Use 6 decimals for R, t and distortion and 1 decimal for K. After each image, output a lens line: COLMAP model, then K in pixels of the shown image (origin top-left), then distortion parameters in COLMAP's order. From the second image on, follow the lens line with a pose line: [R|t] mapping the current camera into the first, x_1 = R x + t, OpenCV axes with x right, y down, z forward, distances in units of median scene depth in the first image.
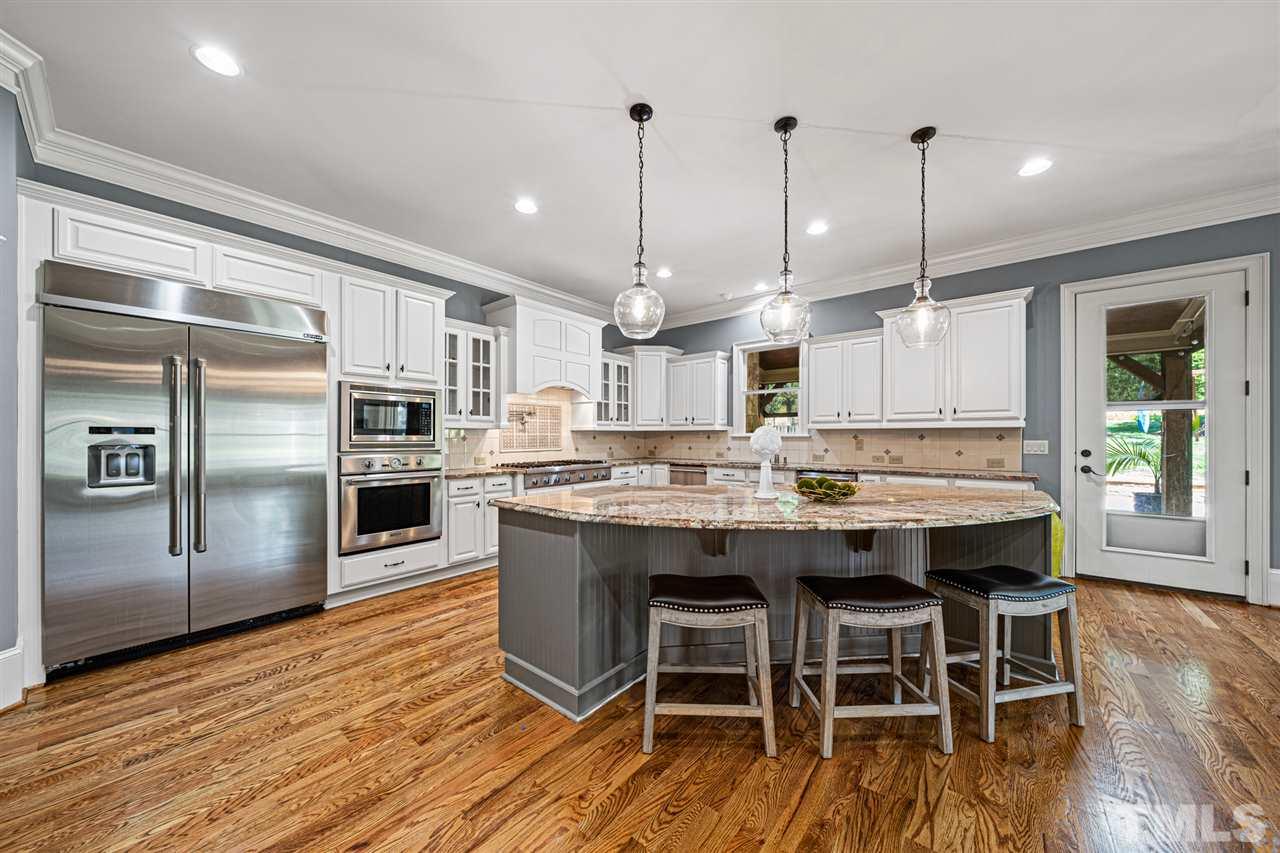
lens RADIAL K [[527.9, 0, 640.0], [0, 527.9, 426.5], [0, 0, 1]] dist [-0.000541, 0.000067]
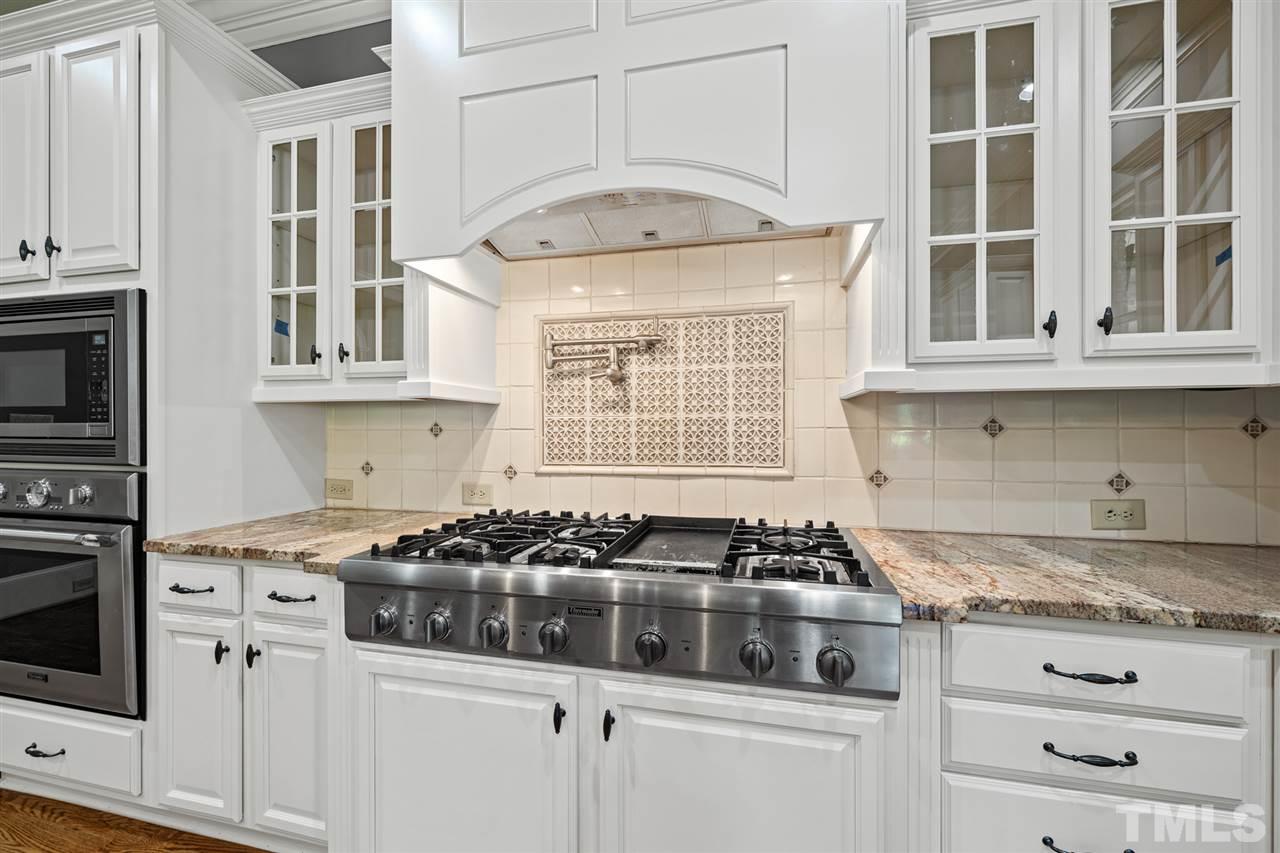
lens RADIAL K [[527.9, 0, 640.0], [0, 527.9, 426.5], [0, 0, 1]] dist [-0.000541, 0.000067]
pose [[0.423159, -0.000771, -0.906055, 0.051417], [0.019319, 0.999780, 0.008172, 0.016916], [0.905849, -0.020962, 0.423081, 0.832141]]
